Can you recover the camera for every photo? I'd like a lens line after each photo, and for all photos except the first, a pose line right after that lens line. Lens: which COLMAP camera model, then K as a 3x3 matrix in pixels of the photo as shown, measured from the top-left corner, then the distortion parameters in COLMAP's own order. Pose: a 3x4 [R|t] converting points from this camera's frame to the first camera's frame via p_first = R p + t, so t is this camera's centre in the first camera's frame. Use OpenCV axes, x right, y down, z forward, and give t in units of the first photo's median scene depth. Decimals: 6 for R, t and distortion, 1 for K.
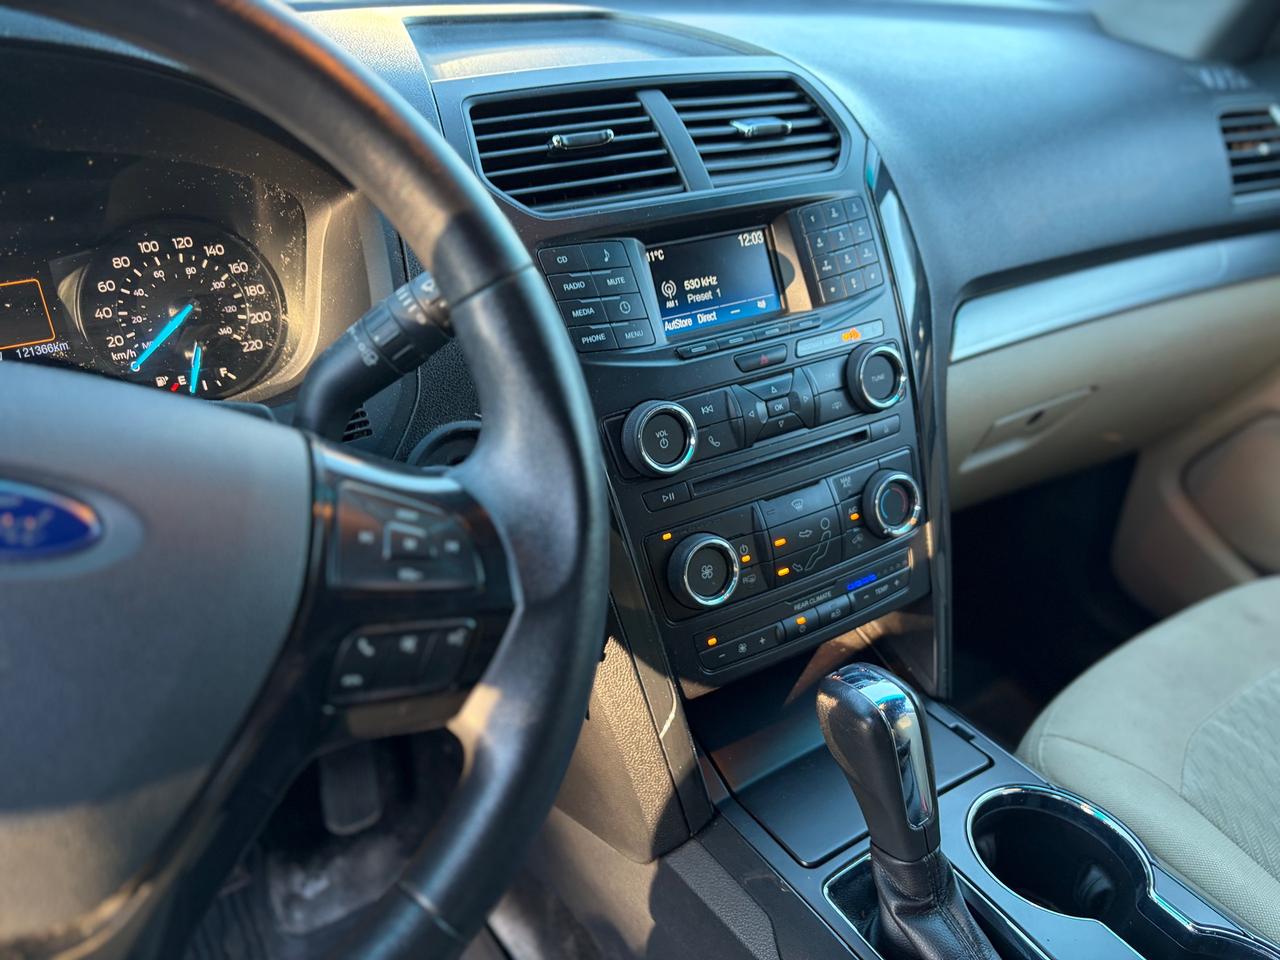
lens RADIAL K [[966.3, 0, 649.3], [0, 966.3, 479.5], [0, 0, 1]] dist [0.043595, -0.041549]
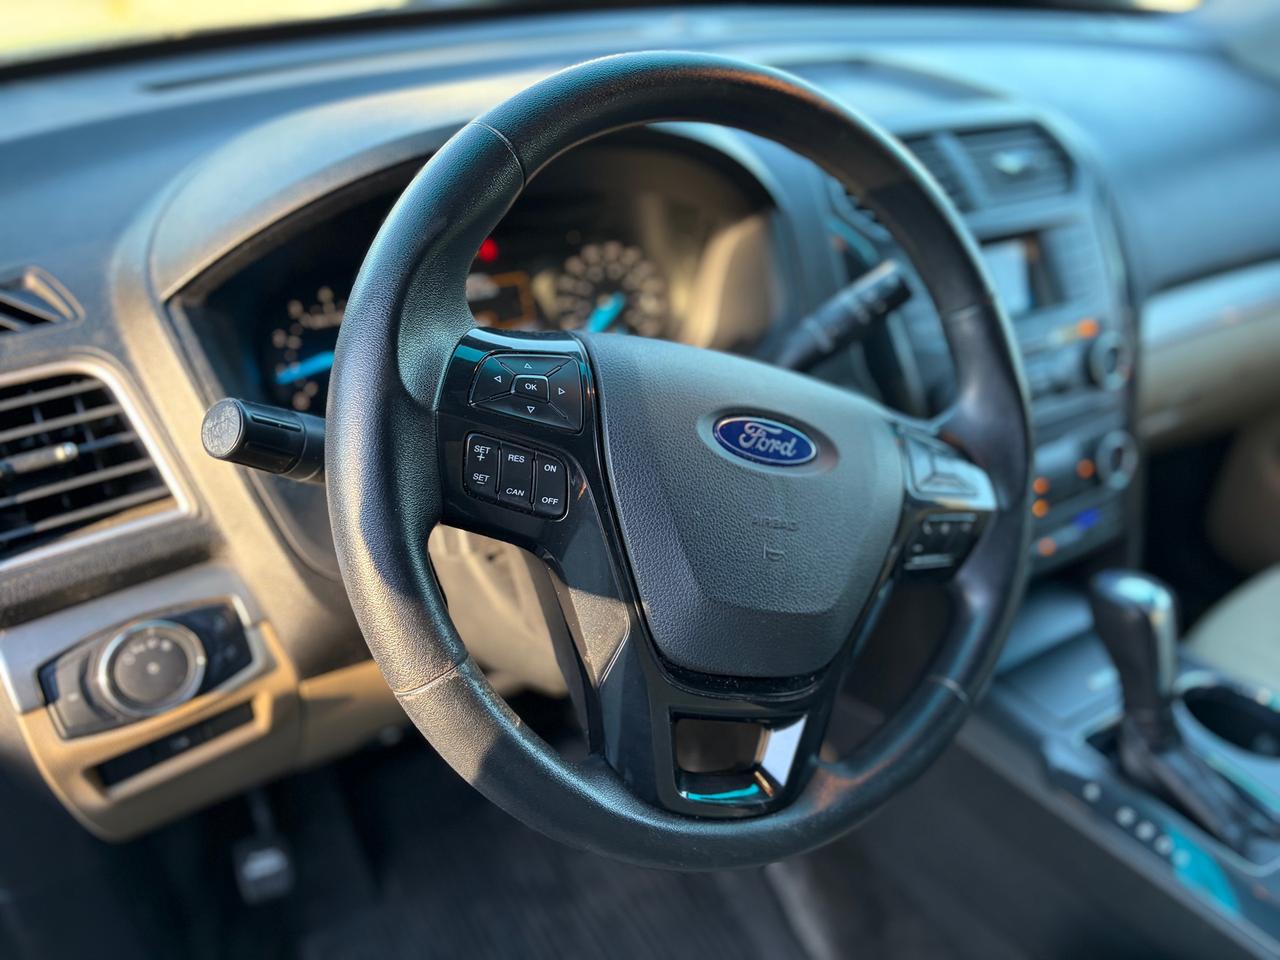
lens RADIAL K [[952.1, 0, 646.7], [0, 952.1, 473.2], [0, 0, 1]] dist [0.073501, -0.087821]
pose [[0.999594, 0.025728, -0.012250, -0.405954], [-0.025318, 0.999150, 0.032523, 0.021467], [0.013076, -0.032200, 0.999396, -0.338027]]
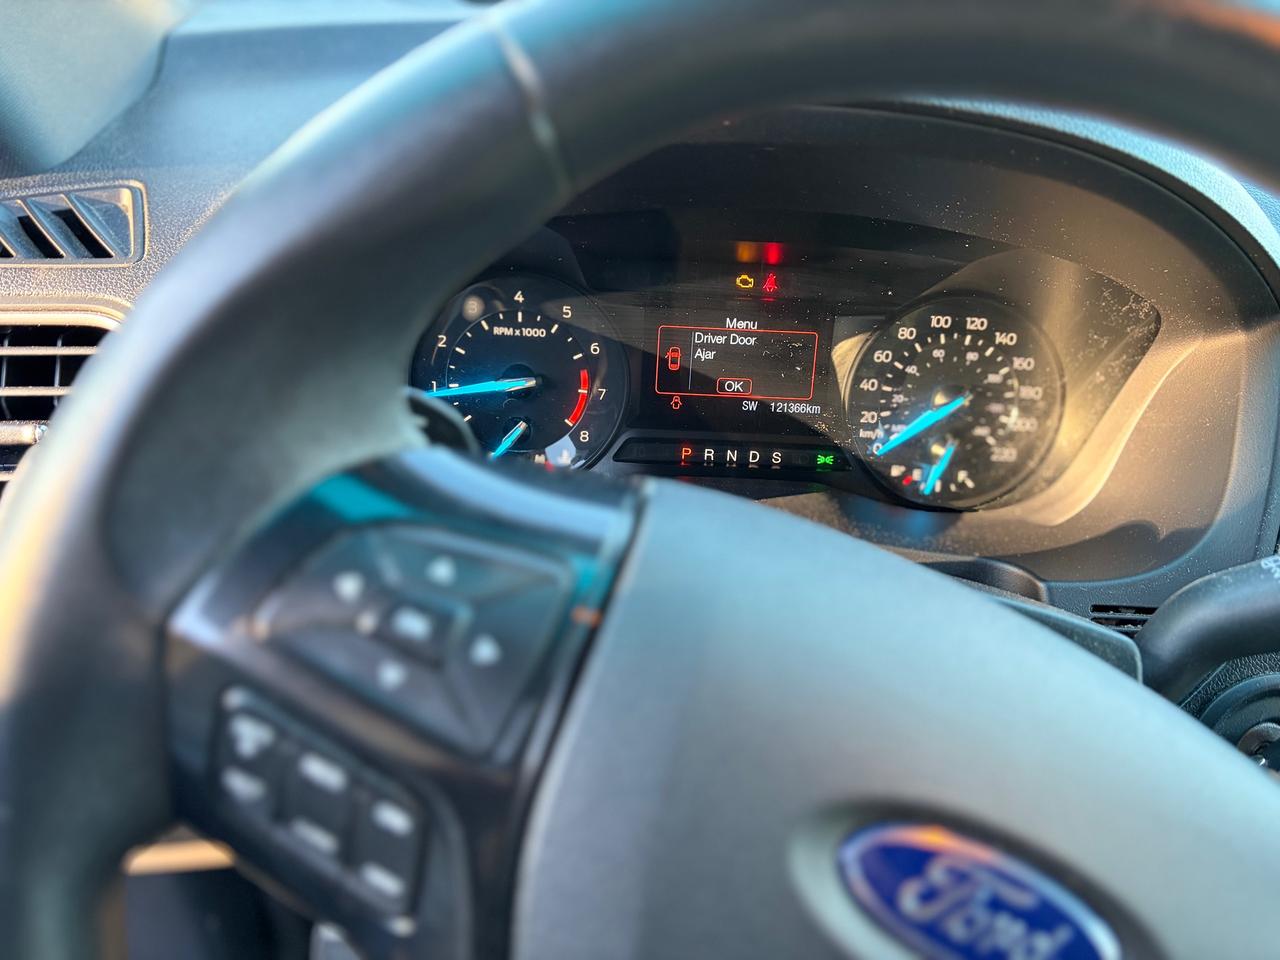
lens RADIAL K [[974.7, 0, 645.6], [0, 974.7, 485.9], [0, 0, 1]] dist [0.007848, 0.000624]
pose [[0.848640, 0.322137, -0.419569, -0.320959], [-0.303288, 0.946174, 0.113010, -0.118114], [0.433390, 0.031346, 0.900661, 0.119100]]
